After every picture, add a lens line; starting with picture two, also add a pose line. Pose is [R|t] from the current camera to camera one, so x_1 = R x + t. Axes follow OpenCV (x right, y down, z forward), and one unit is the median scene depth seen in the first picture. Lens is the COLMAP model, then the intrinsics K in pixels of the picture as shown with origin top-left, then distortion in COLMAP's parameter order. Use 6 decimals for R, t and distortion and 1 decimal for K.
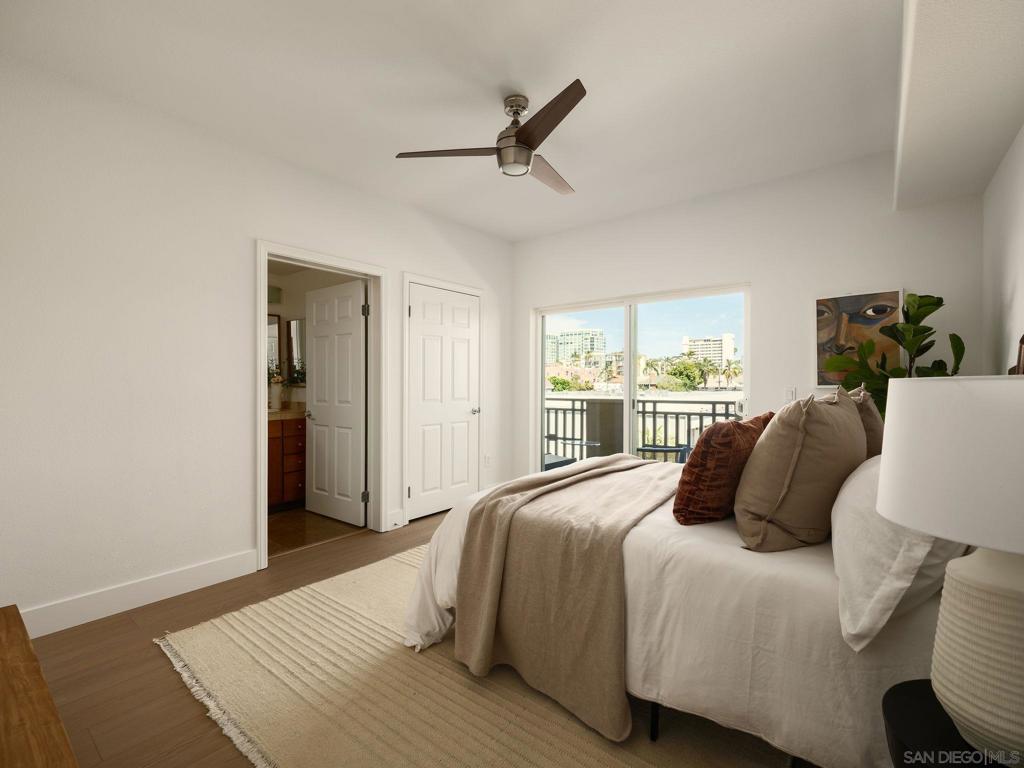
lens RADIAL K [[466.8, 0, 510.7], [0, 466.8, 384.1], [0, 0, 1]] dist [-0.002930, -0.000182]
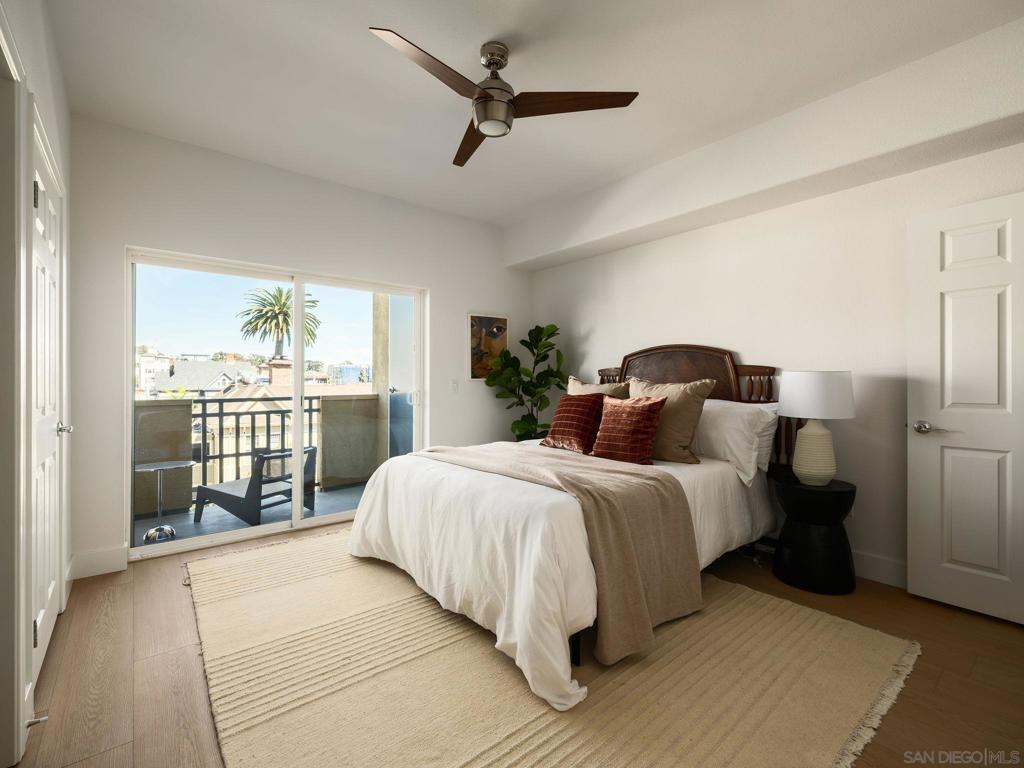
lens RADIAL K [[466.8, 0, 511.5], [0, 466.8, 380.7], [0, 0, 1]] dist [-0.002930, -0.000182]
pose [[0.214288, -0.003257, 0.976765, -0.575338], [0.005681, 0.999982, 0.002088, 0.006163], [-0.976754, 0.005102, 0.214302, 0.526502]]
